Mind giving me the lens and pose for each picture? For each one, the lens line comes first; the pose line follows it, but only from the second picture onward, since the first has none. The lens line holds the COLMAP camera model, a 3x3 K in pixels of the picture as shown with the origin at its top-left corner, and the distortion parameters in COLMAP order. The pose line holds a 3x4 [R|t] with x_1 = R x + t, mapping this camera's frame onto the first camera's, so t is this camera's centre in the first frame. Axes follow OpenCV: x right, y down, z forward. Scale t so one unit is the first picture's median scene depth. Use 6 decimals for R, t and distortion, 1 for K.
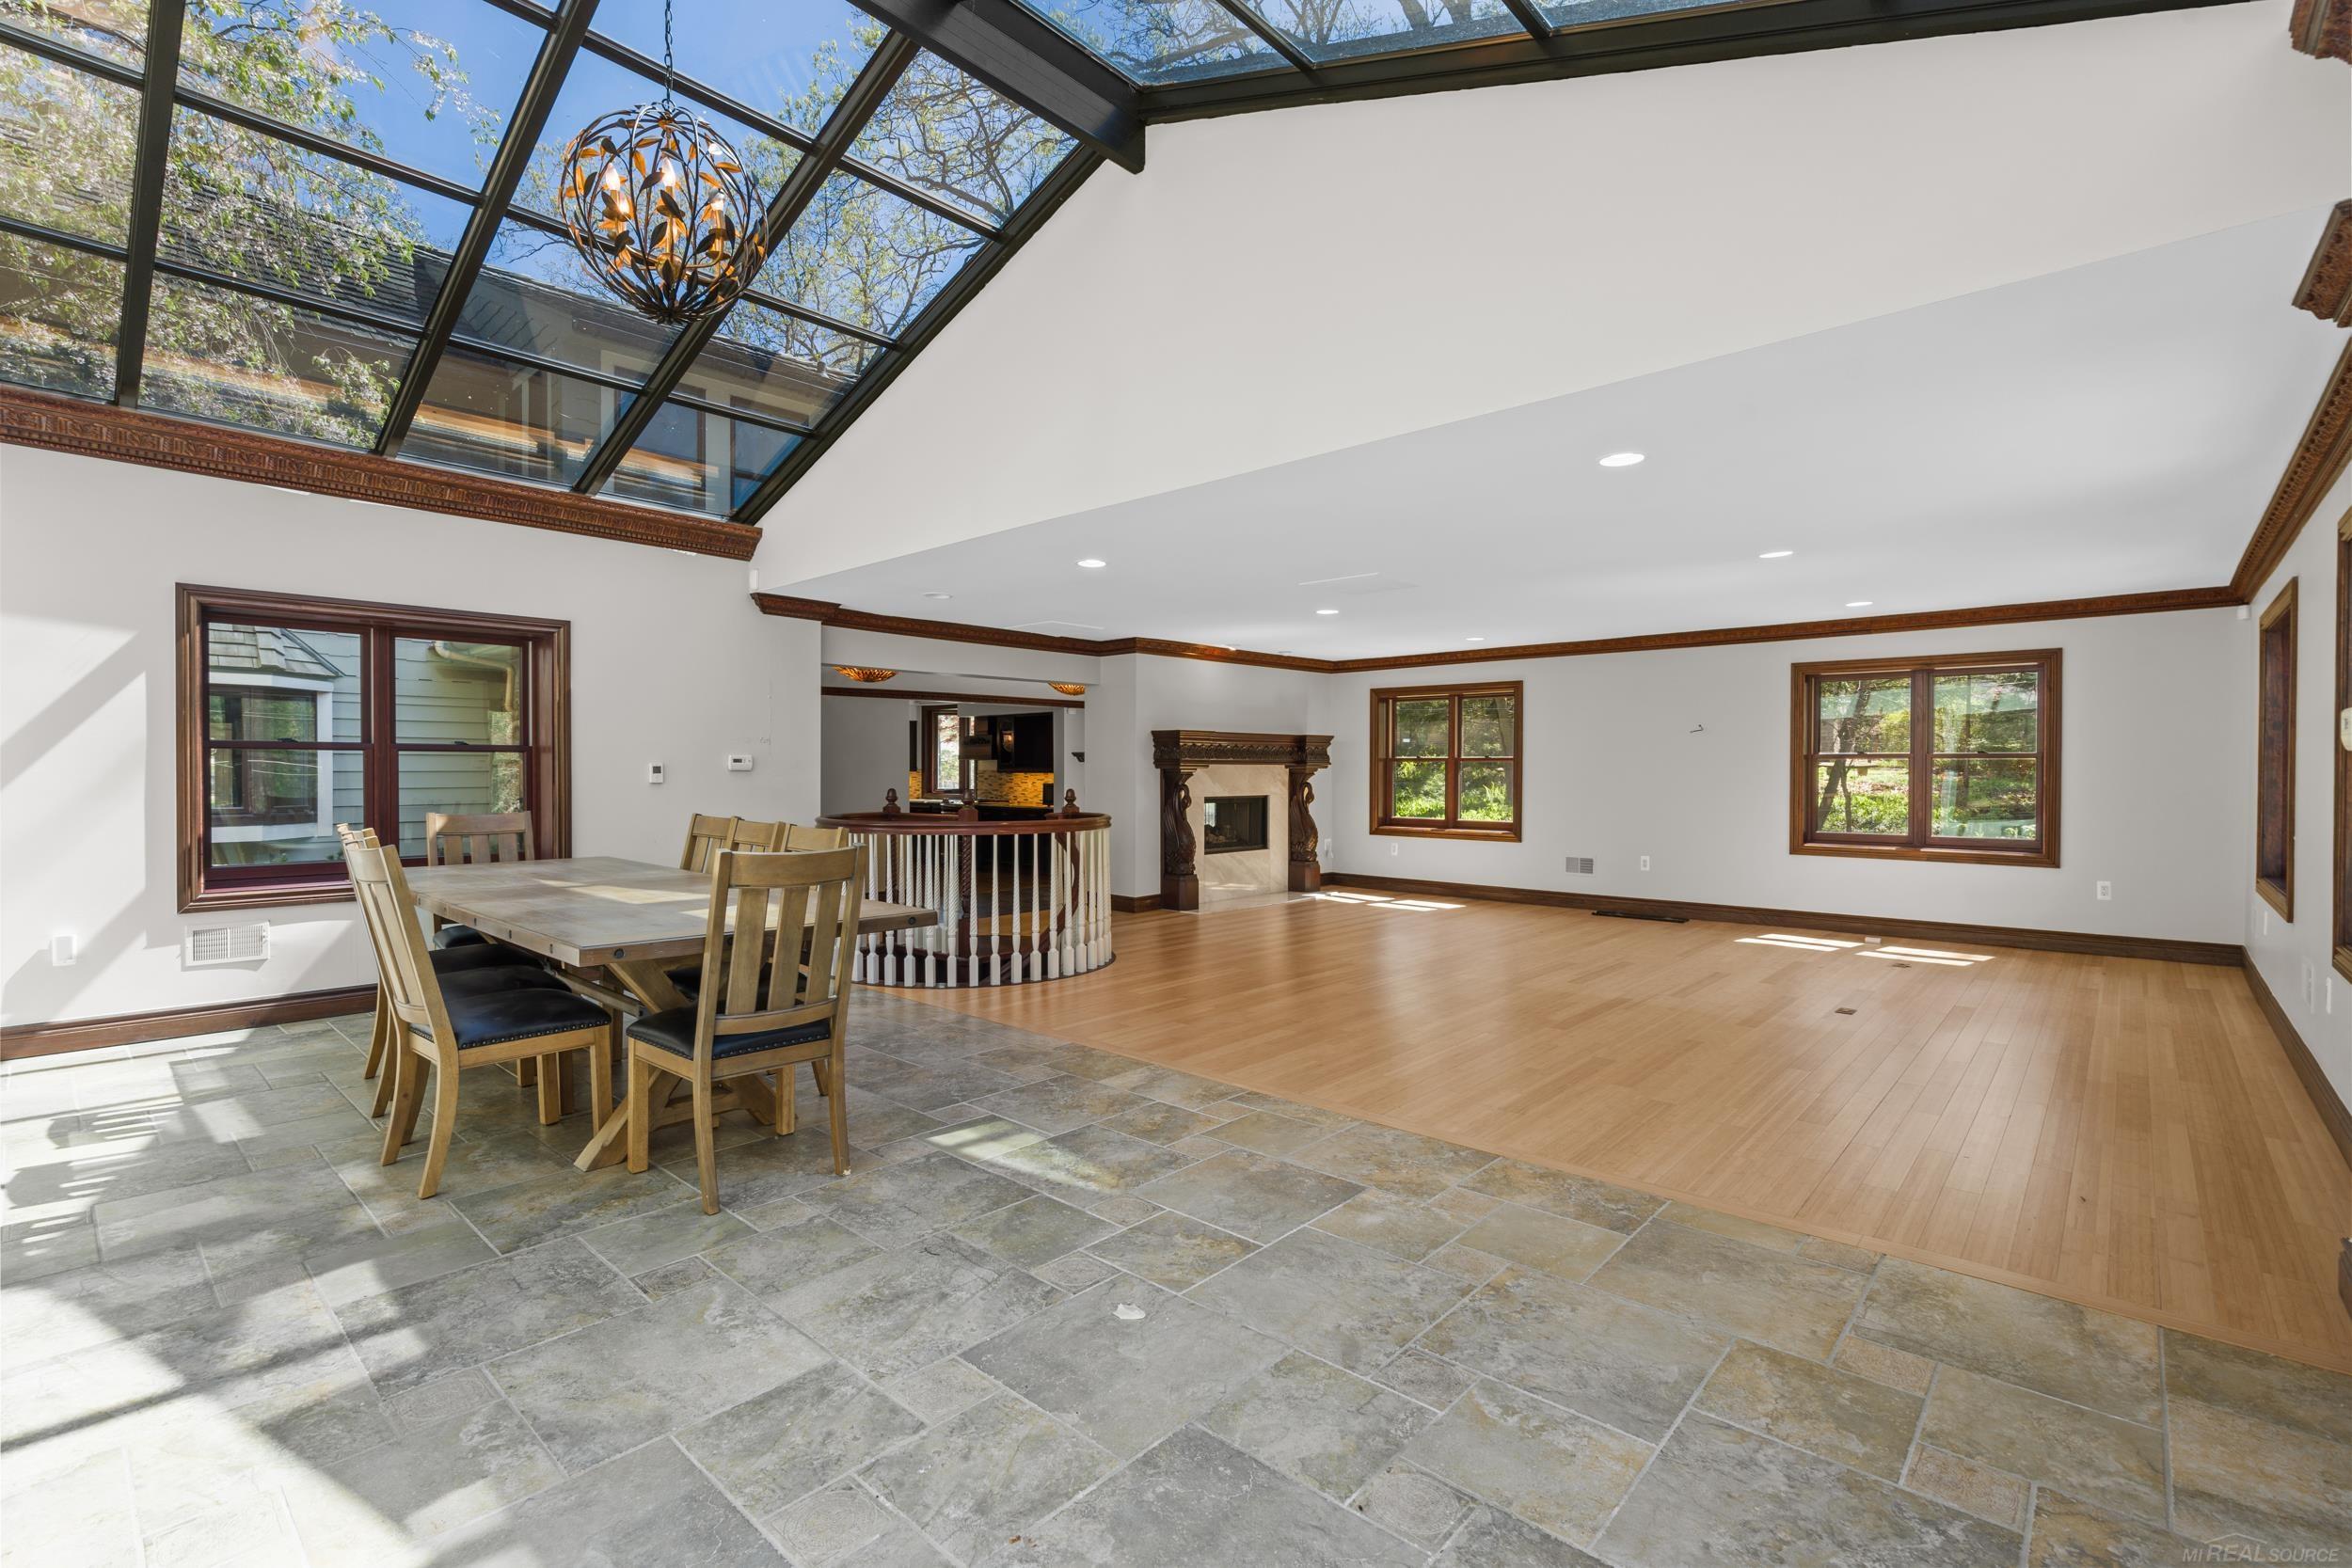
lens RADIAL K [[1048.0, 0, 1178.1], [0, 1048.0, 777.2], [0, 0, 1]] dist [-0.002701, 0.000230]
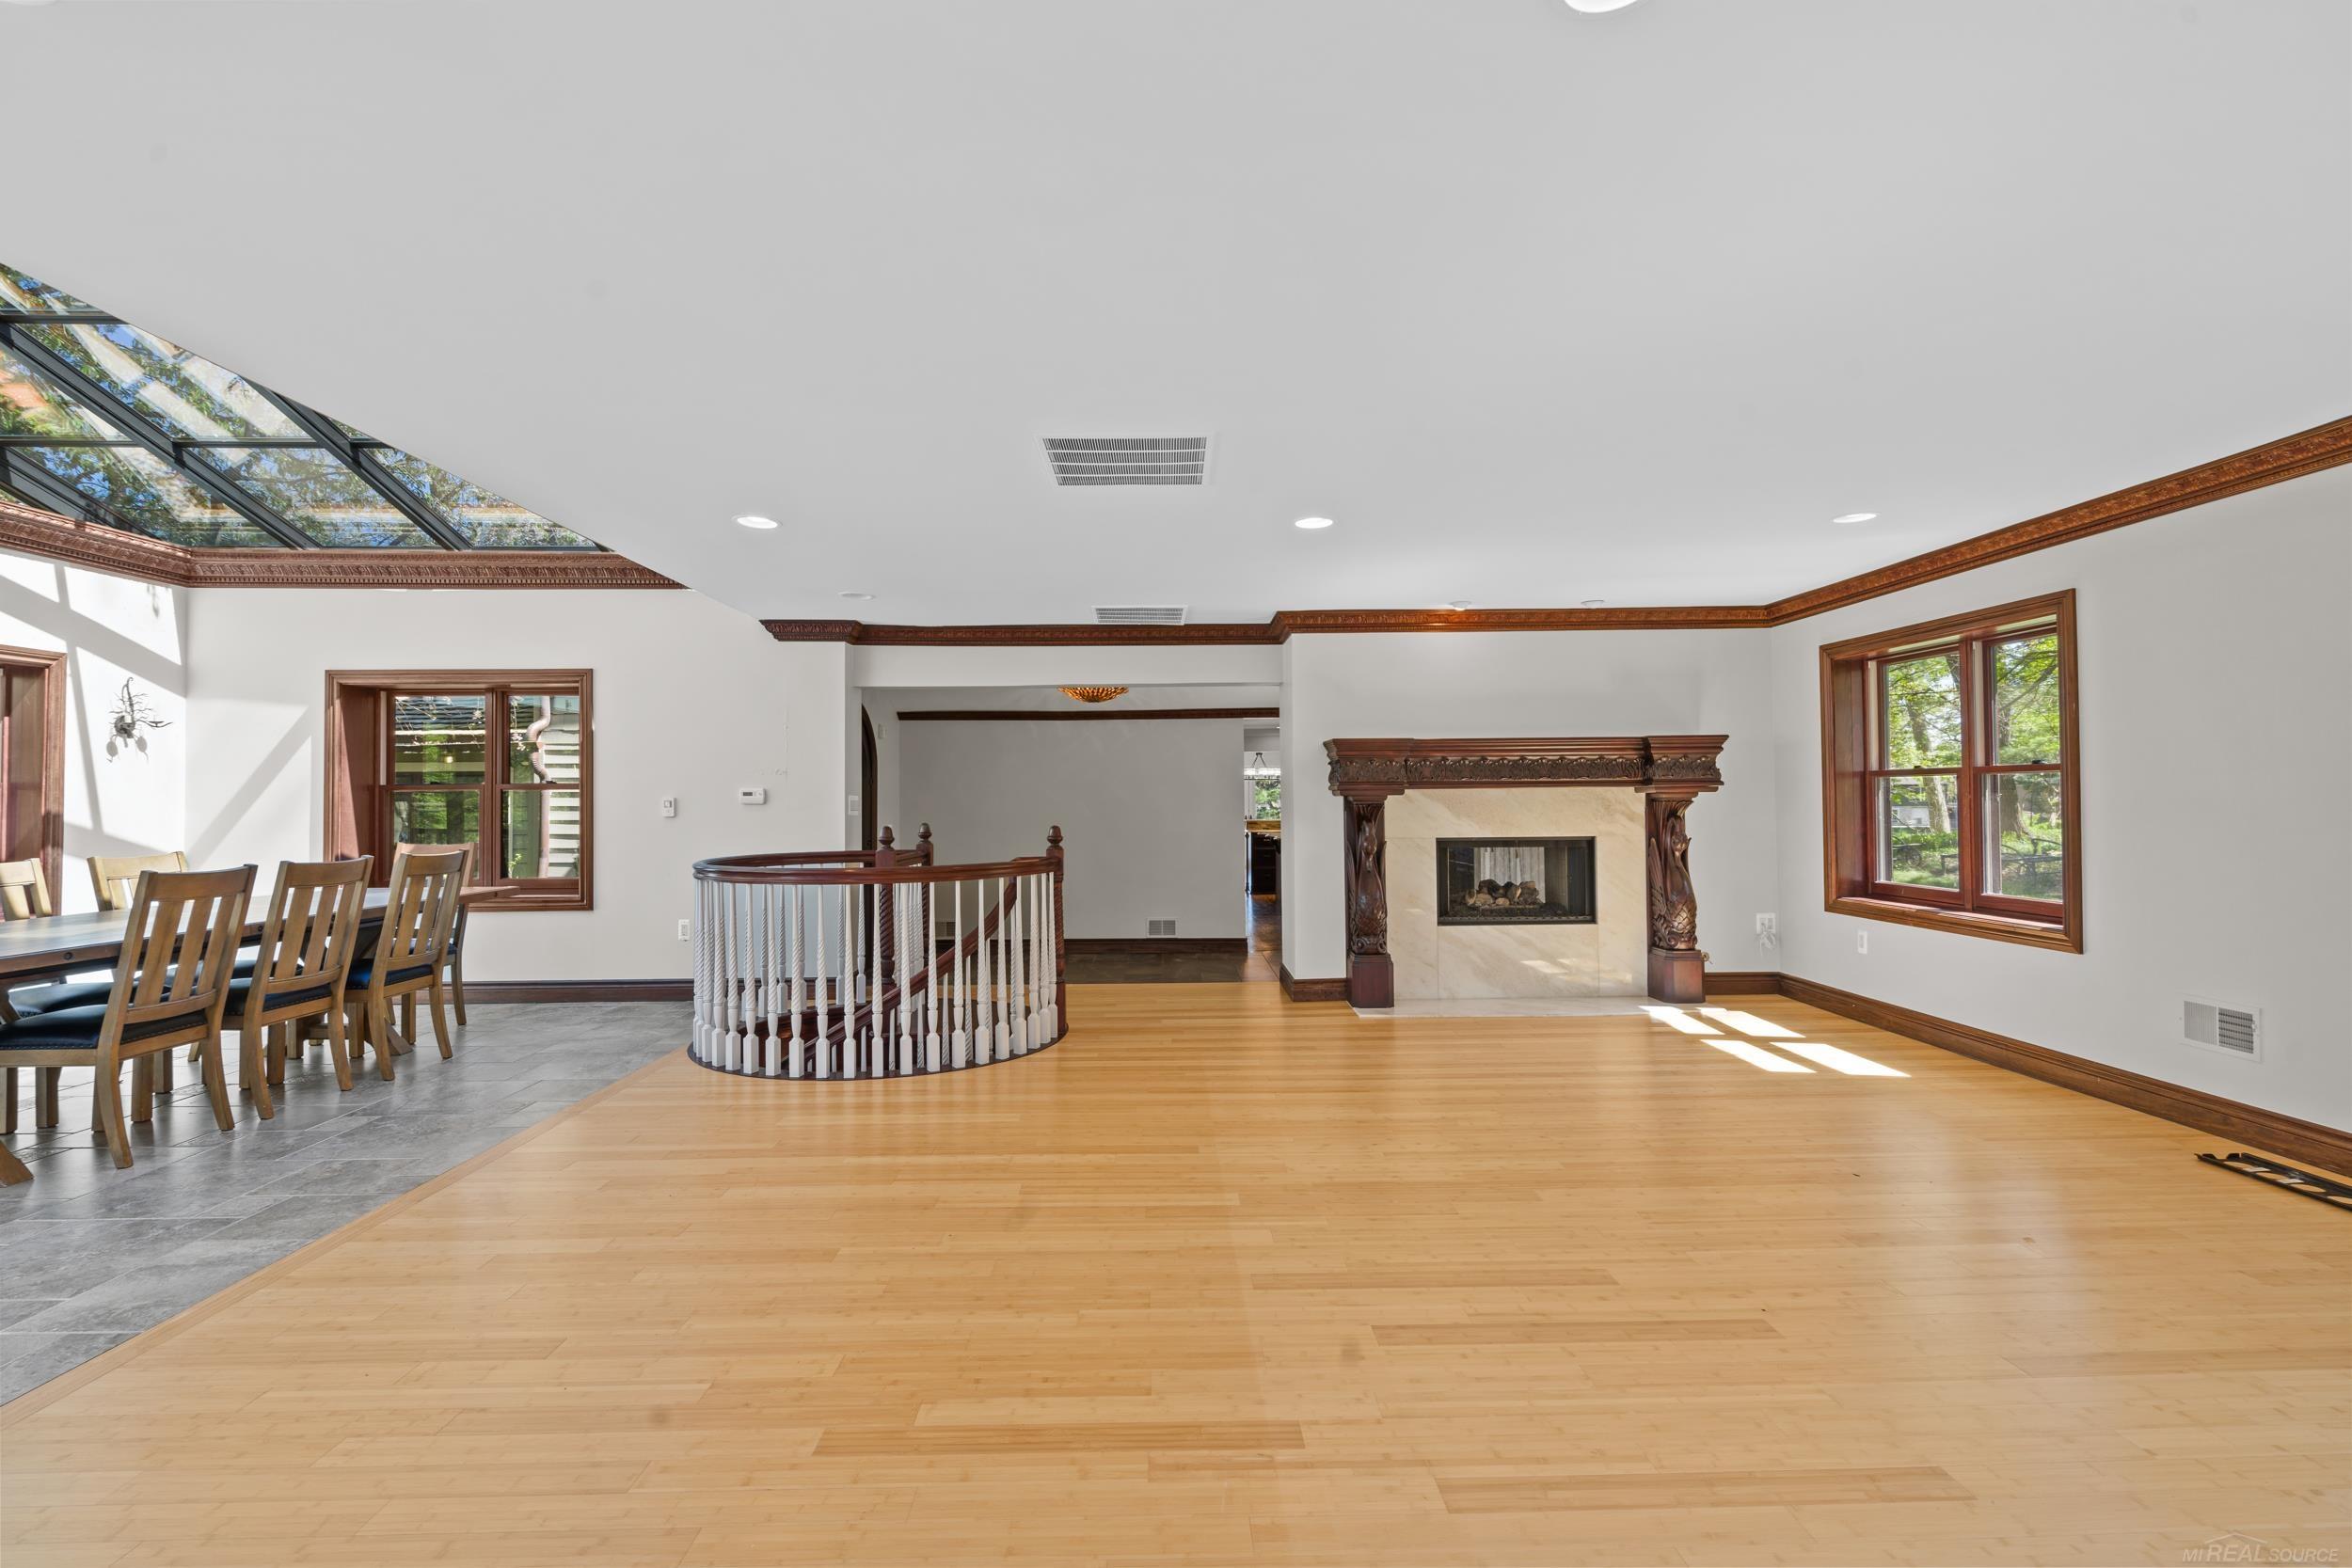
lens RADIAL K [[1048.0, 0, 1178.1], [0, 1048.0, 777.2], [0, 0, 1]] dist [-0.002701, 0.000230]
pose [[0.690198, -0.024925, -0.723191, 0.407653], [0.004077, 0.999525, -0.030558, 0.000056], [0.723609, 0.018142, 0.689972, 0.445360]]
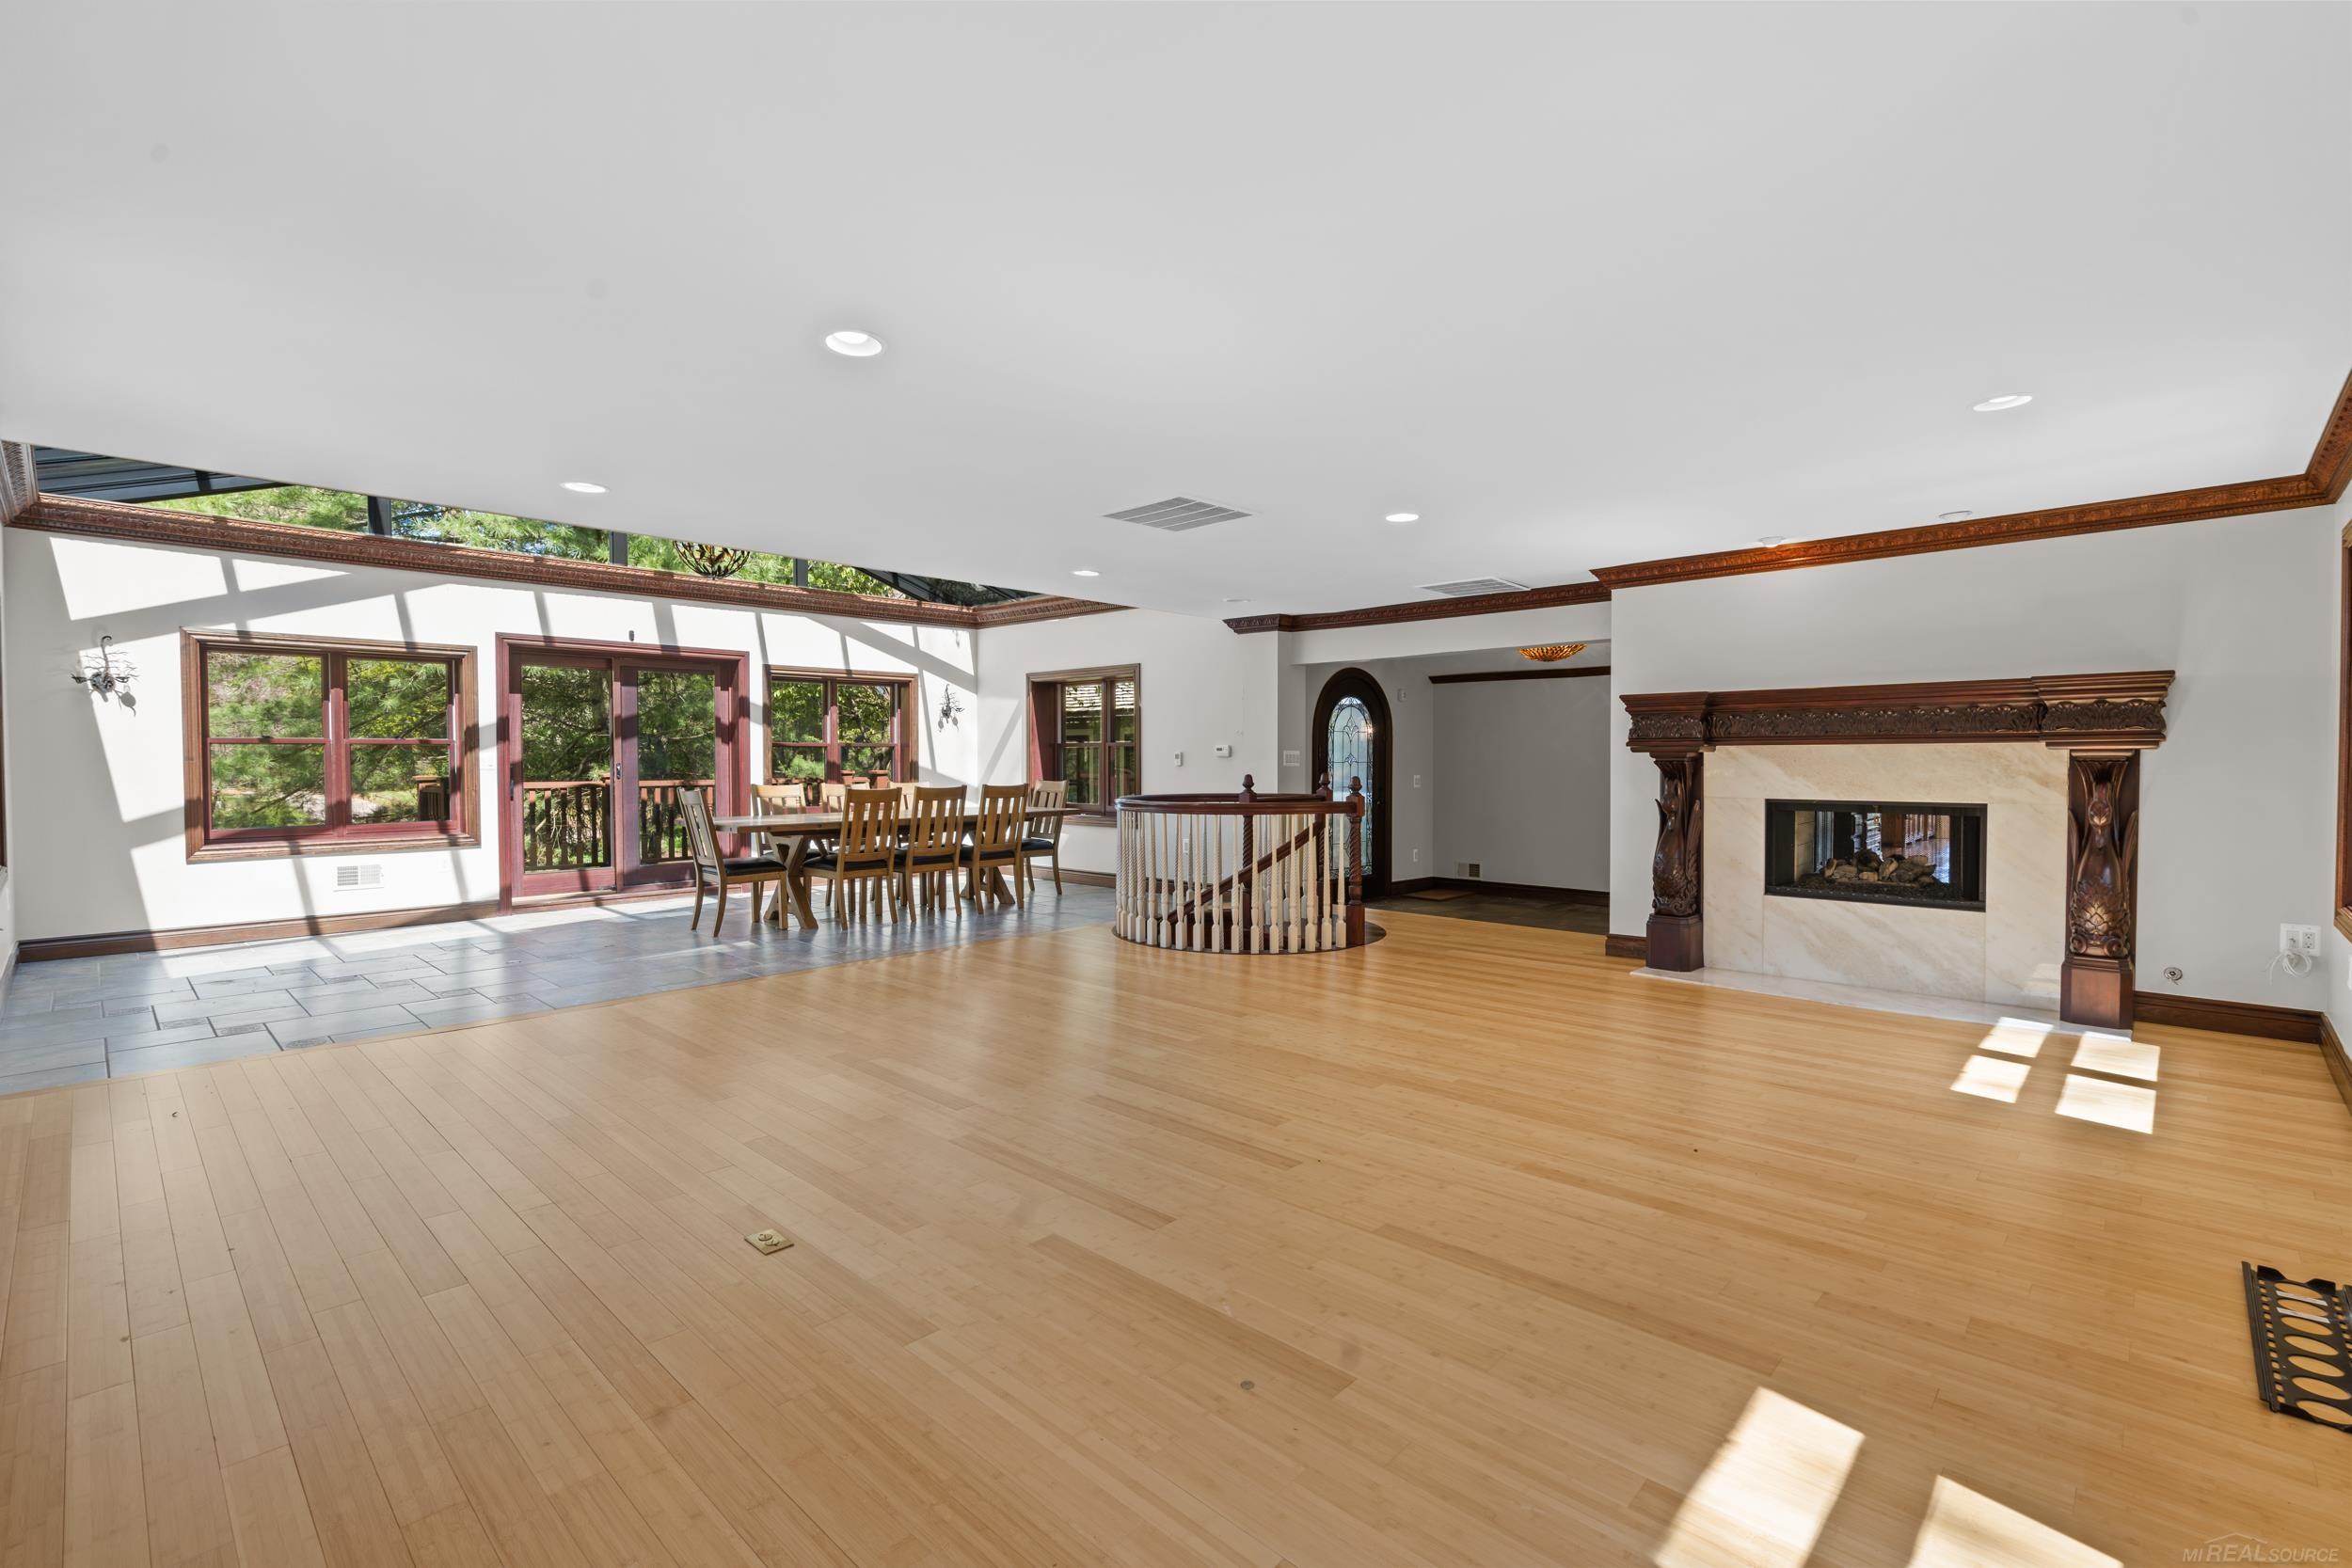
lens RADIAL K [[1048.0, 0, 1178.1], [0, 1048.0, 777.2], [0, 0, 1]] dist [-0.002701, 0.000230]
pose [[-0.019051, 0.018057, -0.999655, 0.659976], [-0.004510, 0.999825, 0.018146, -0.003186], [0.999808, 0.004854, -0.018967, 0.704316]]
